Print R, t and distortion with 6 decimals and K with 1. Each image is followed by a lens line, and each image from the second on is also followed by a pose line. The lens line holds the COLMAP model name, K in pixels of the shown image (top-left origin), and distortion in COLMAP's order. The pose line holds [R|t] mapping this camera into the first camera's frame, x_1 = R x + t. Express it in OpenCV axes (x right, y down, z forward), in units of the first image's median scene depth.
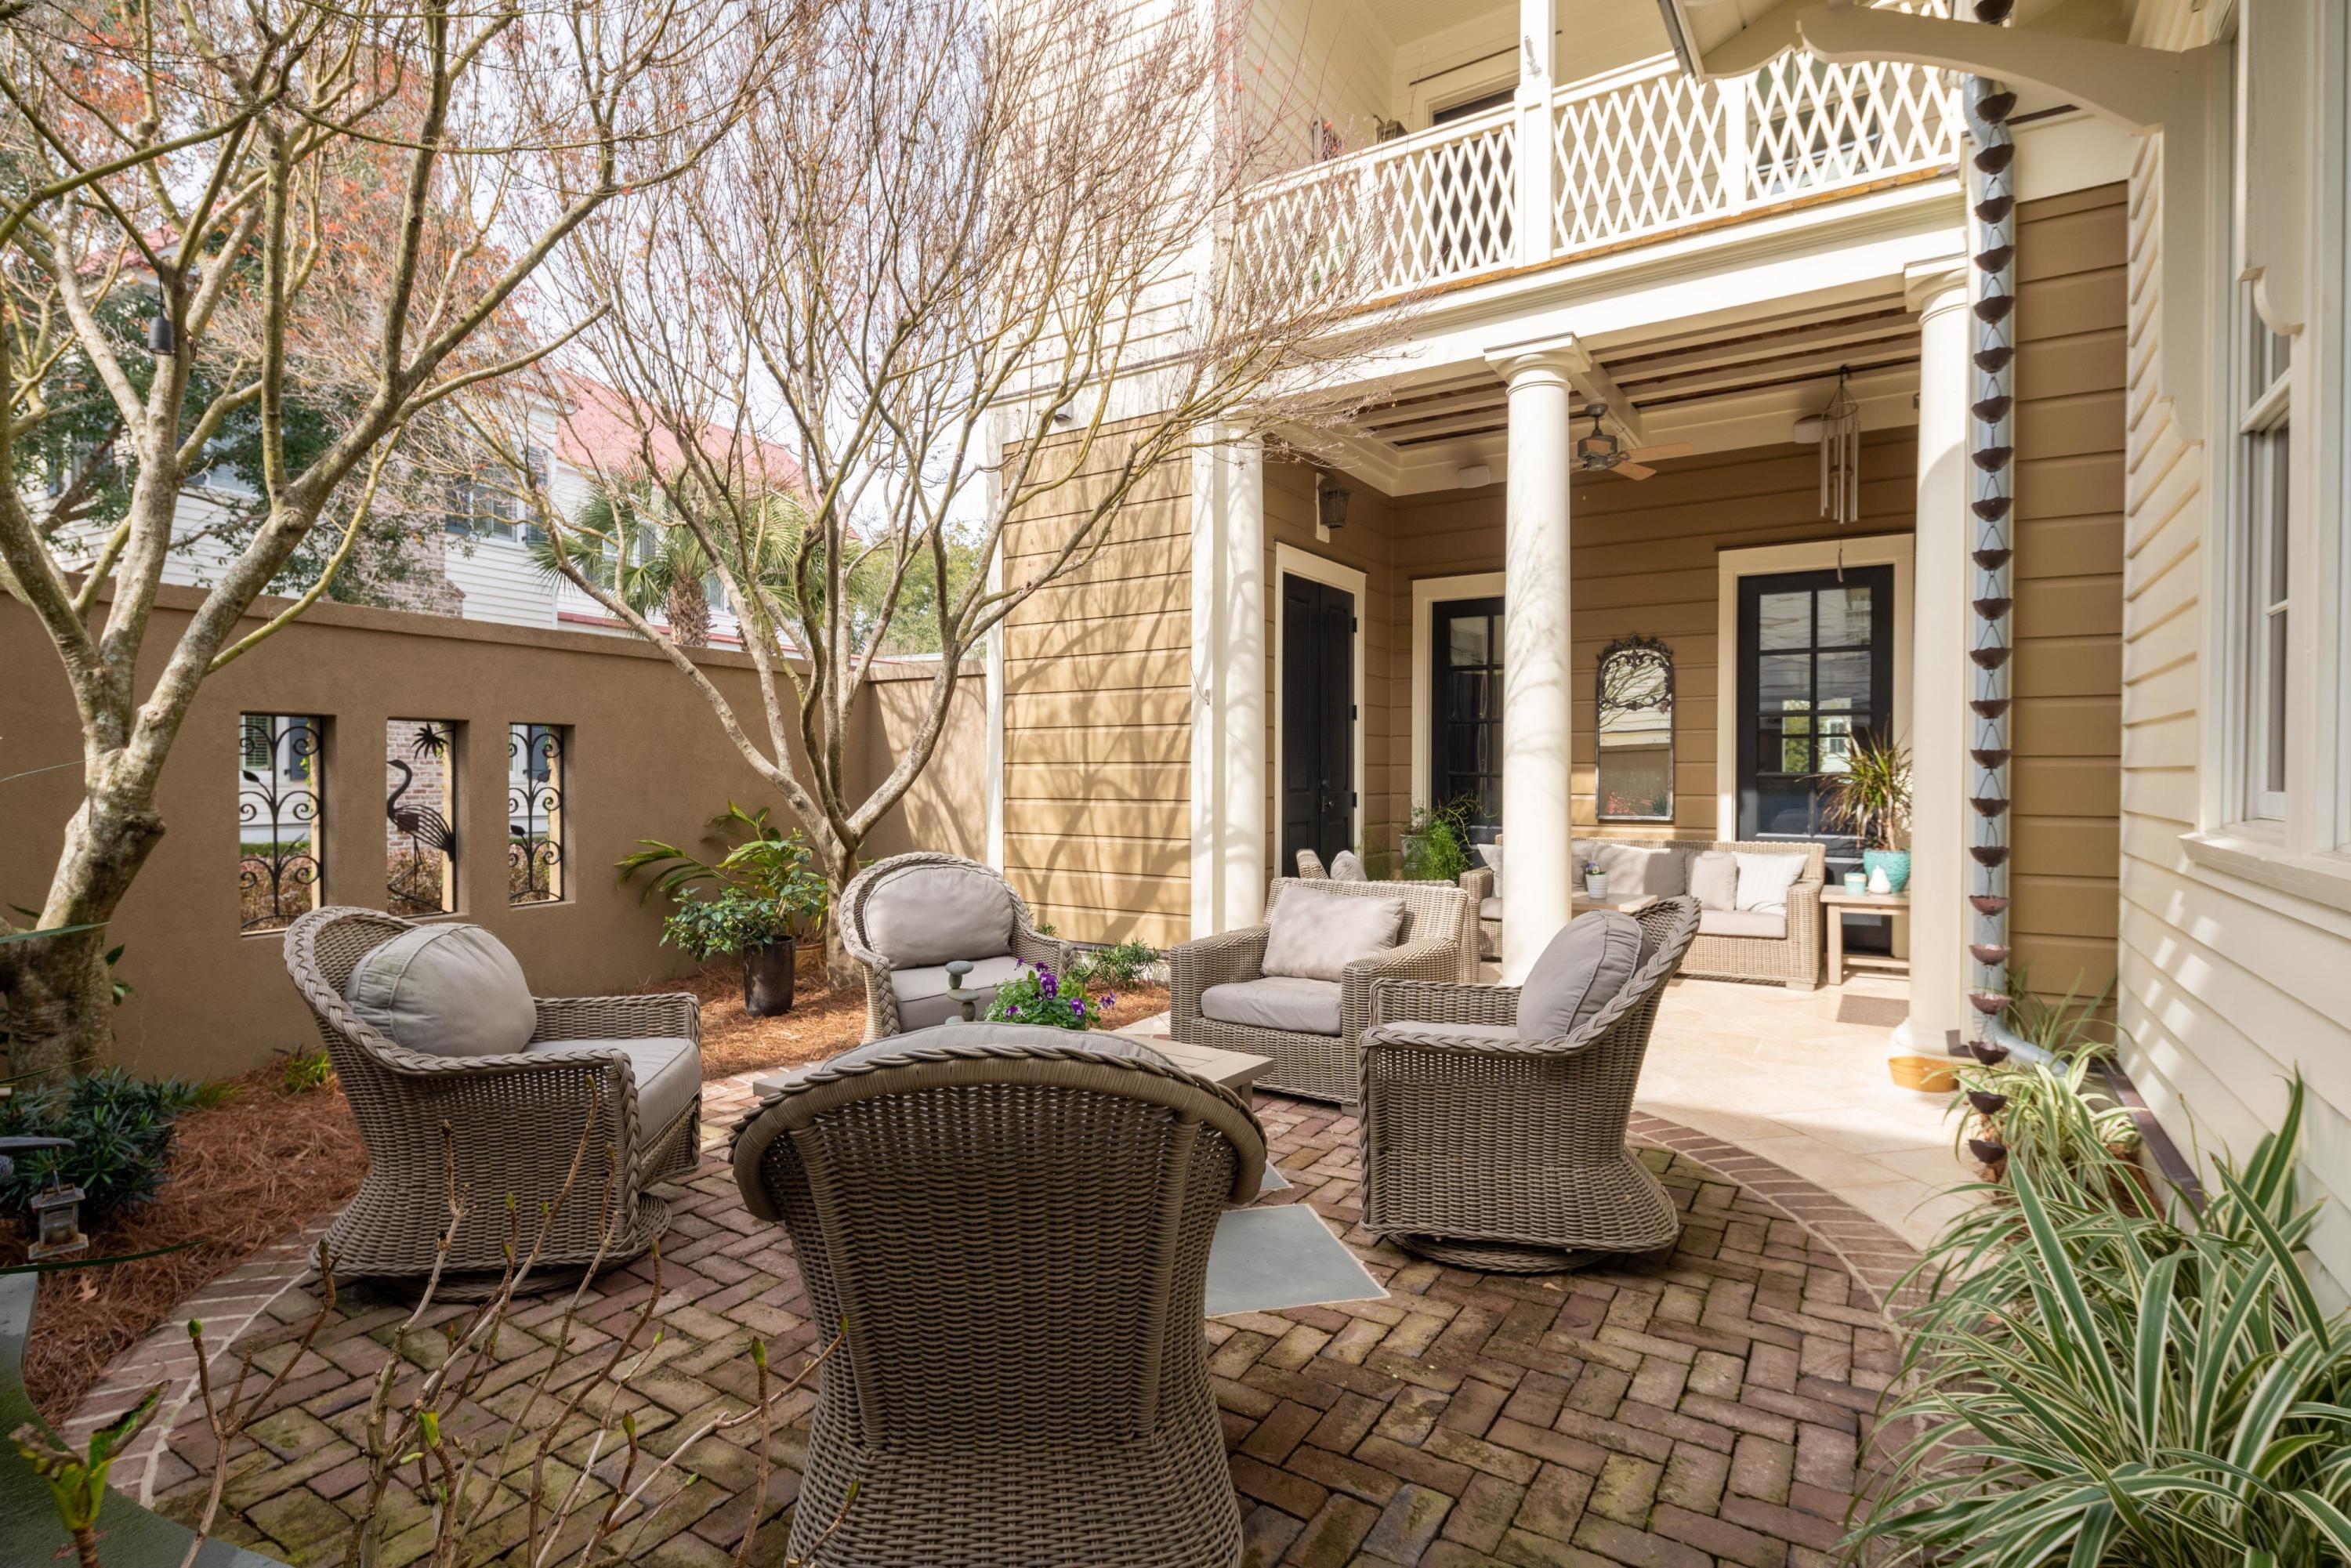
lens RADIAL K [[1156.1, 0, 1175.5], [0, 1156.1, 784.0], [0, 0, 1]] dist [-0.001105, -0.000475]
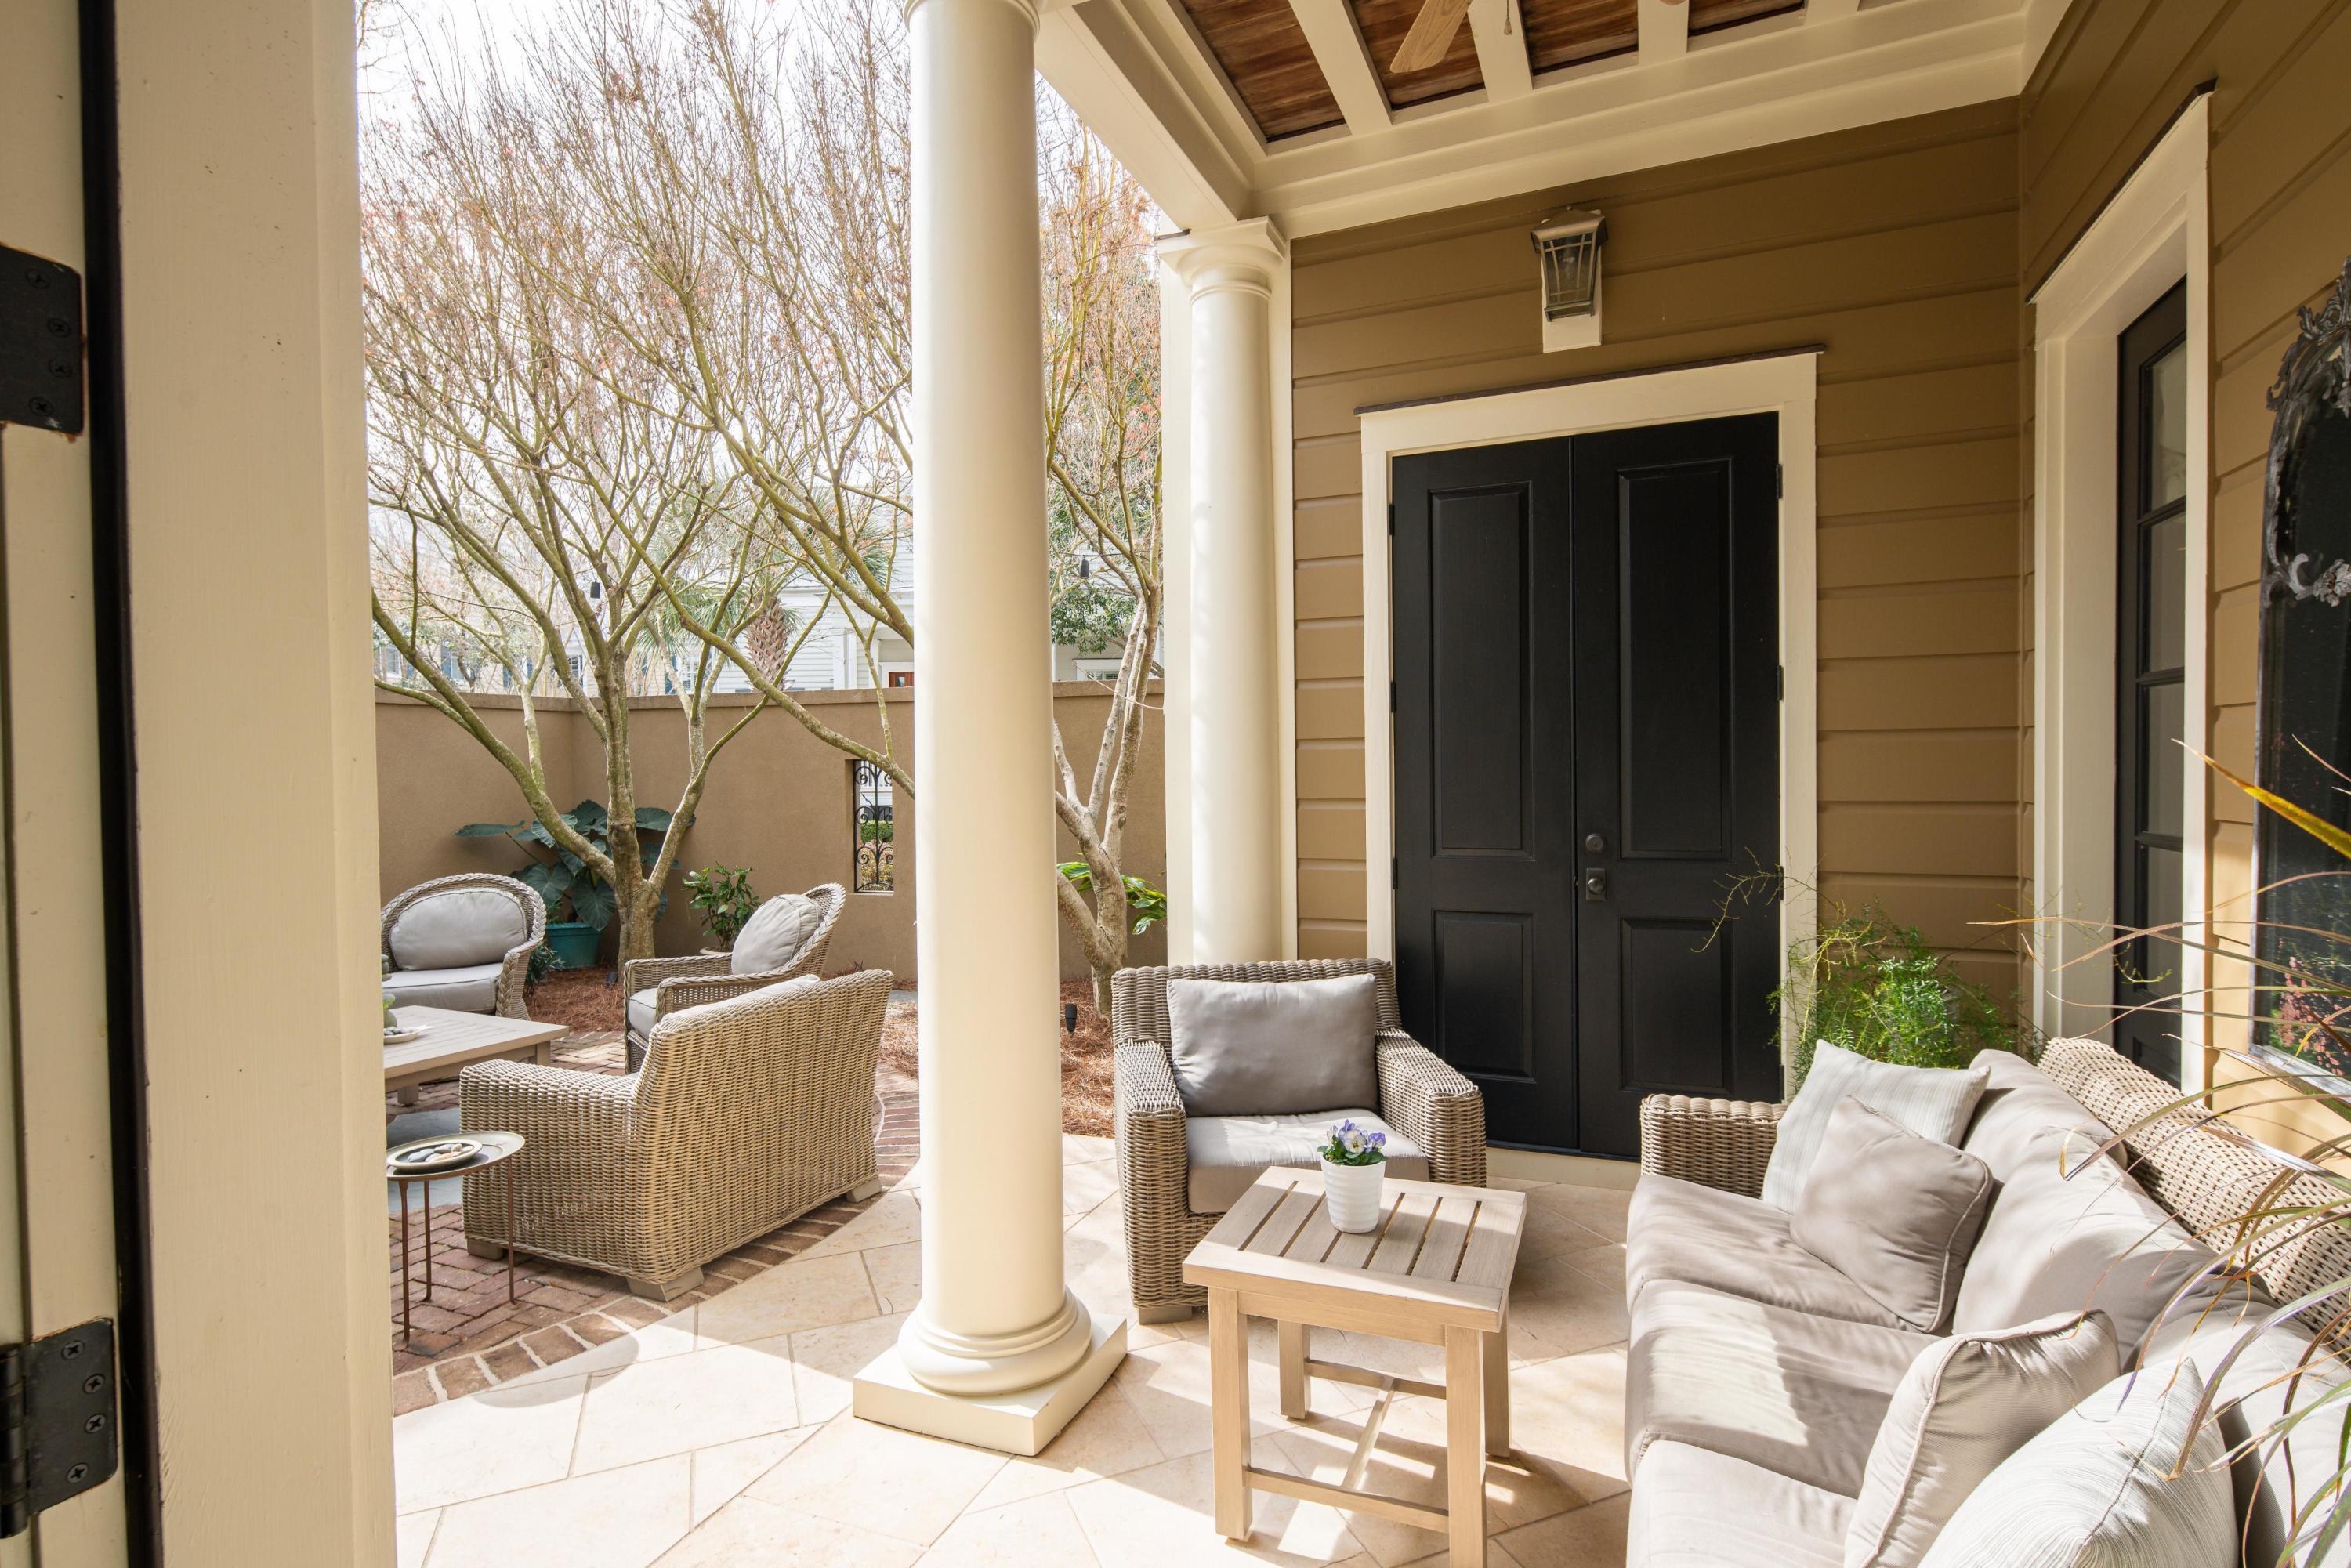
lens RADIAL K [[1156.1, 0, 1175.5], [0, 1156.1, 784.0], [0, 0, 1]] dist [-0.001105, -0.000475]
pose [[0.189510, 0.008488, -0.981842, 0.580387], [0.002050, 0.999957, 0.009040, -0.029685], [0.981877, -0.003726, 0.189485, 0.740531]]
